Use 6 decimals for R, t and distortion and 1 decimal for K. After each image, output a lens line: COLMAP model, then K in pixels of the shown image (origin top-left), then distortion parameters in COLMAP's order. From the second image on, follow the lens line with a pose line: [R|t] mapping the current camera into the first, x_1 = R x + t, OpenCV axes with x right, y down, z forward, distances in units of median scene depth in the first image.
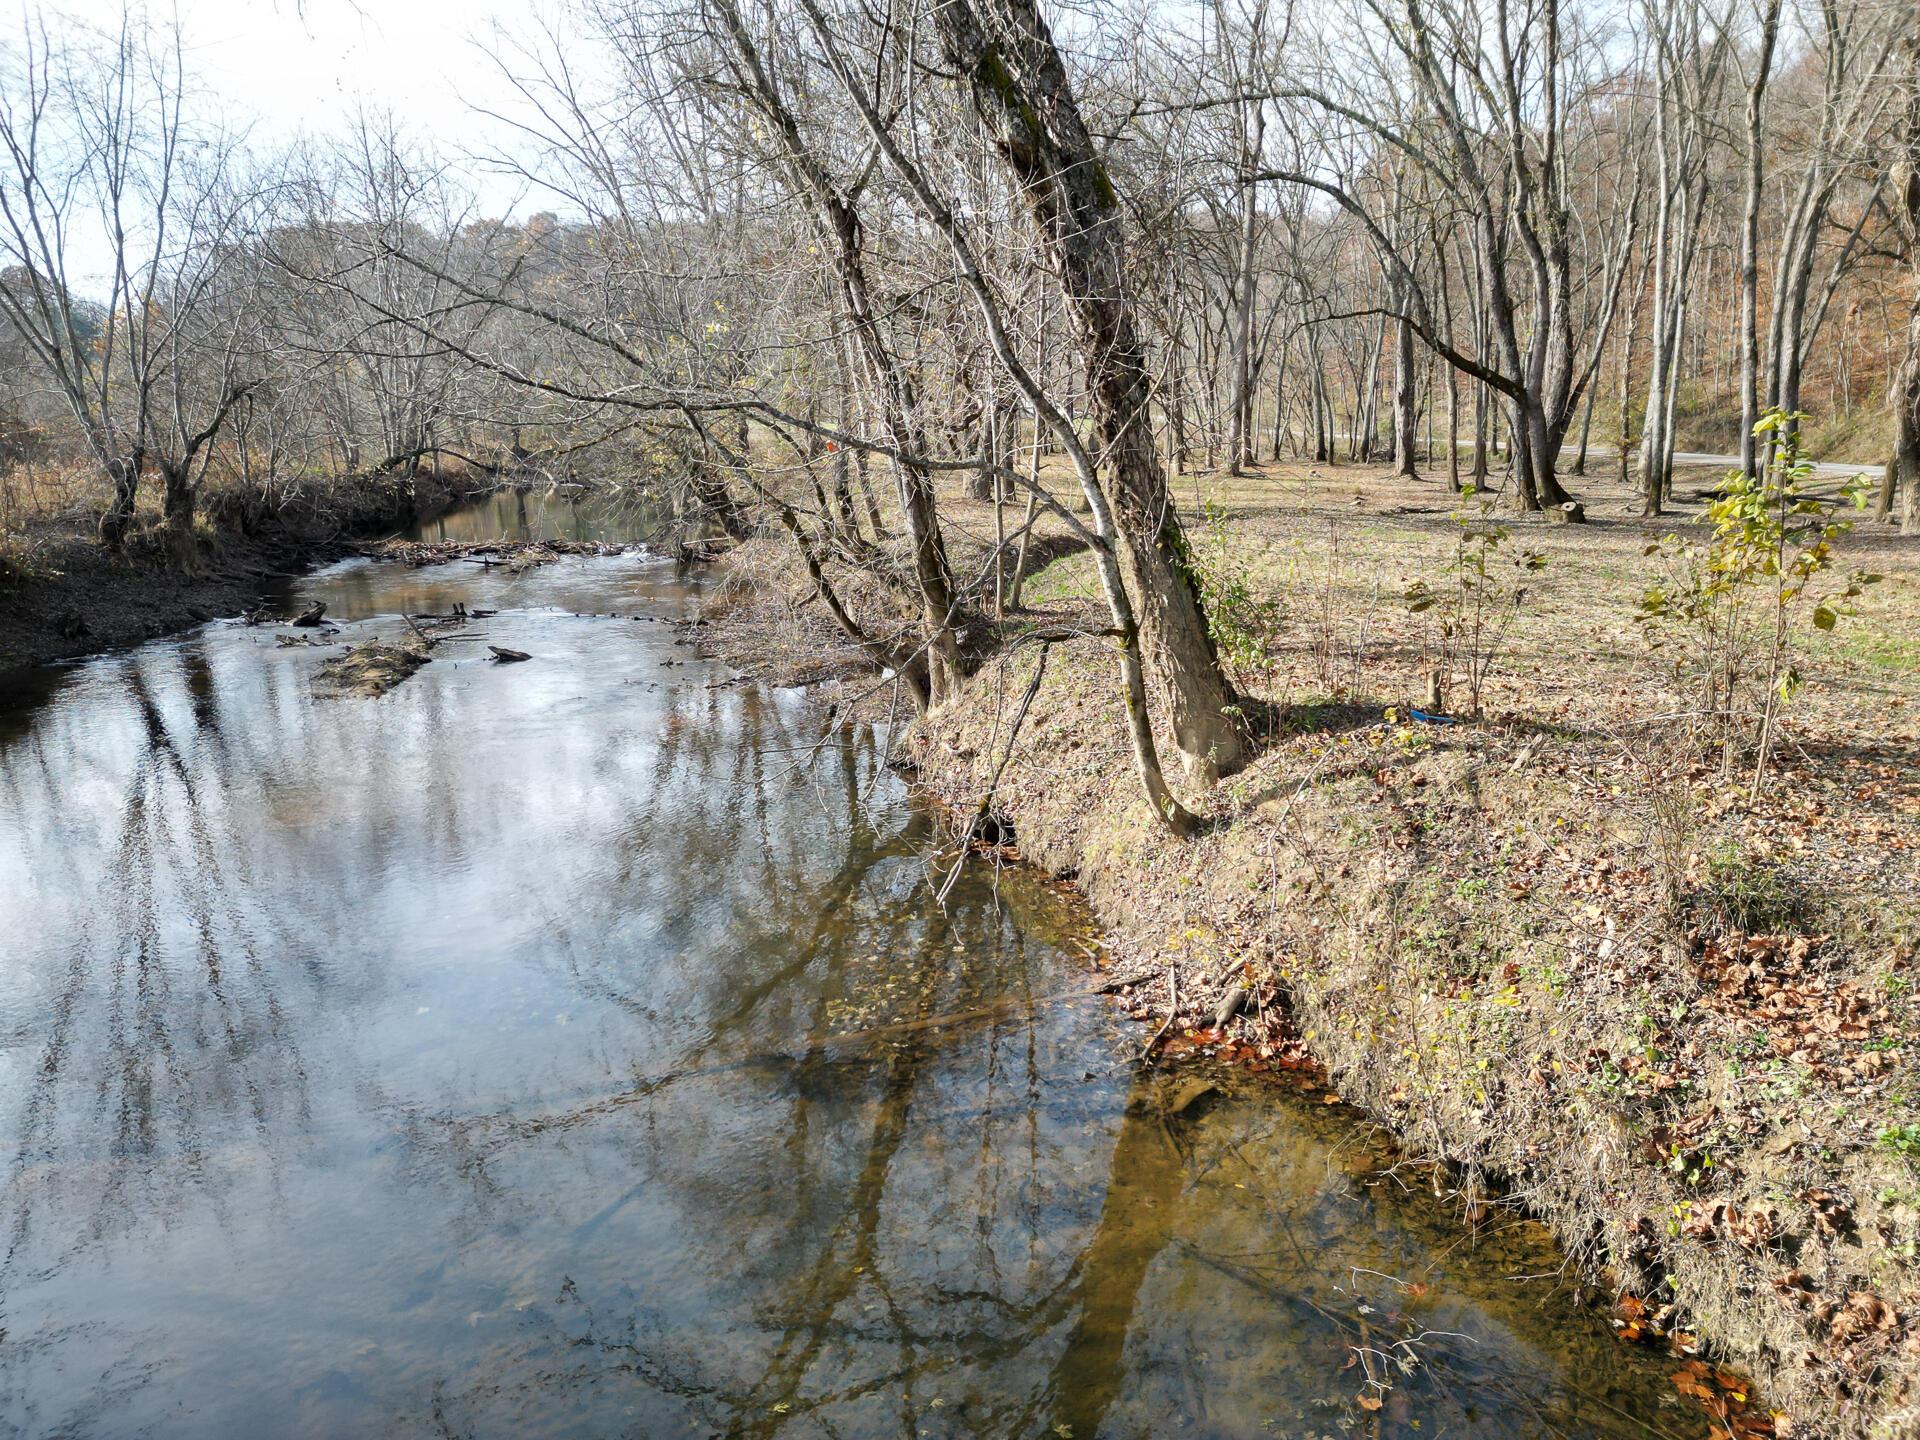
lens RADIAL K [[1326.3, 0, 946.9], [0, 1326.3, 698.7], [0, 0, 1]] dist [0.063823, -0.051544]
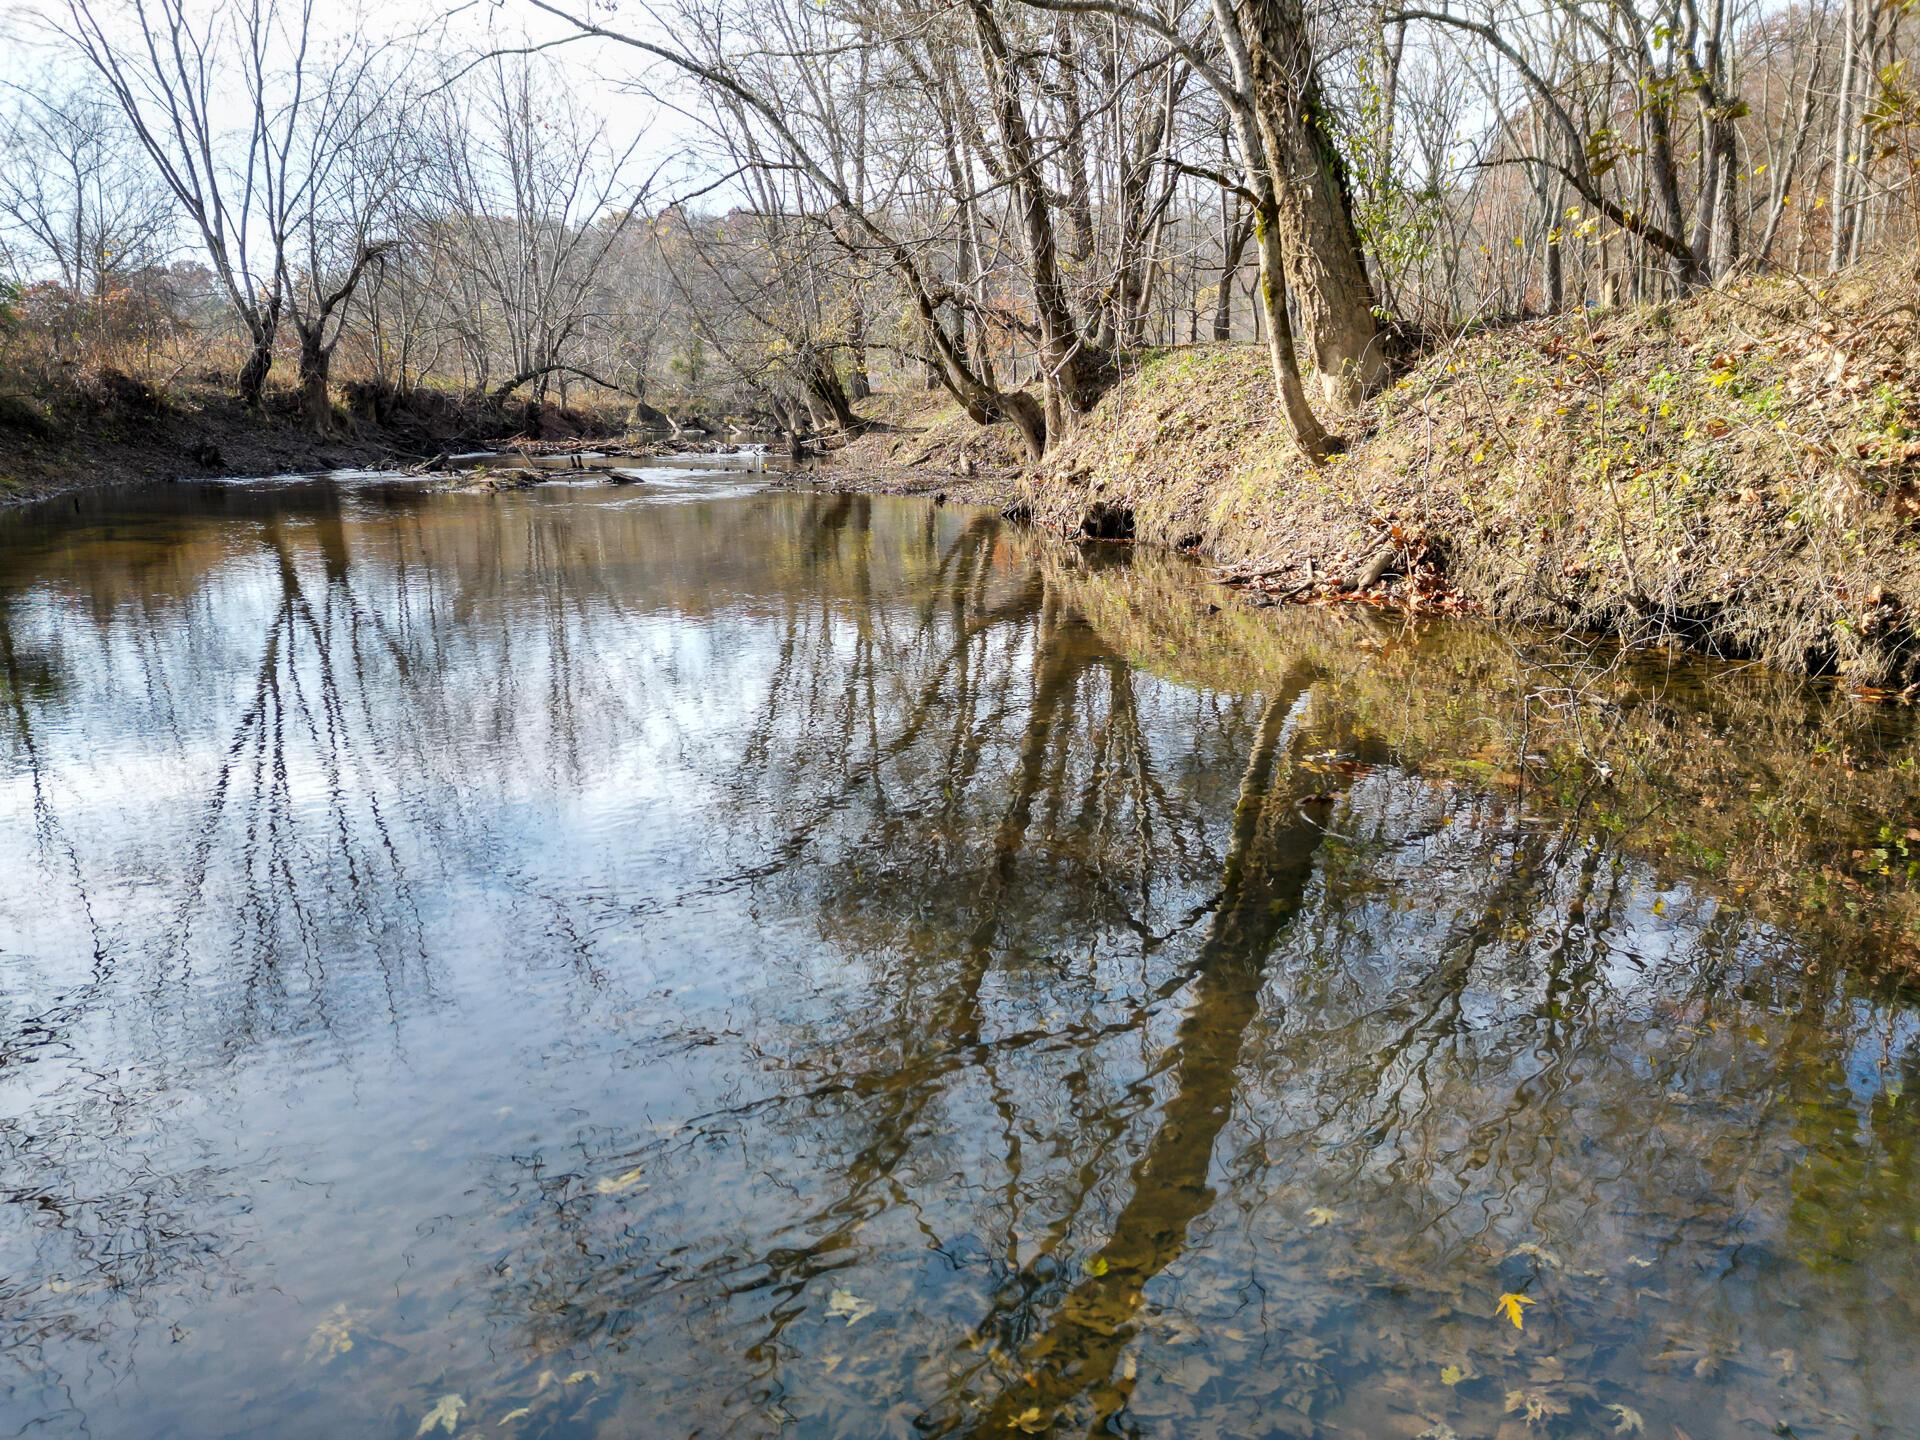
lens RADIAL K [[1326.3, 0, 947.7], [0, 1326.3, 698.5], [0, 0, 1]] dist [0.063823, -0.051544]
pose [[0.996293, 0.018232, -0.084075, 0.001209], [-0.017666, 0.999816, 0.007466, 0.261633], [0.084196, -0.005953, 0.996431, 0.060577]]
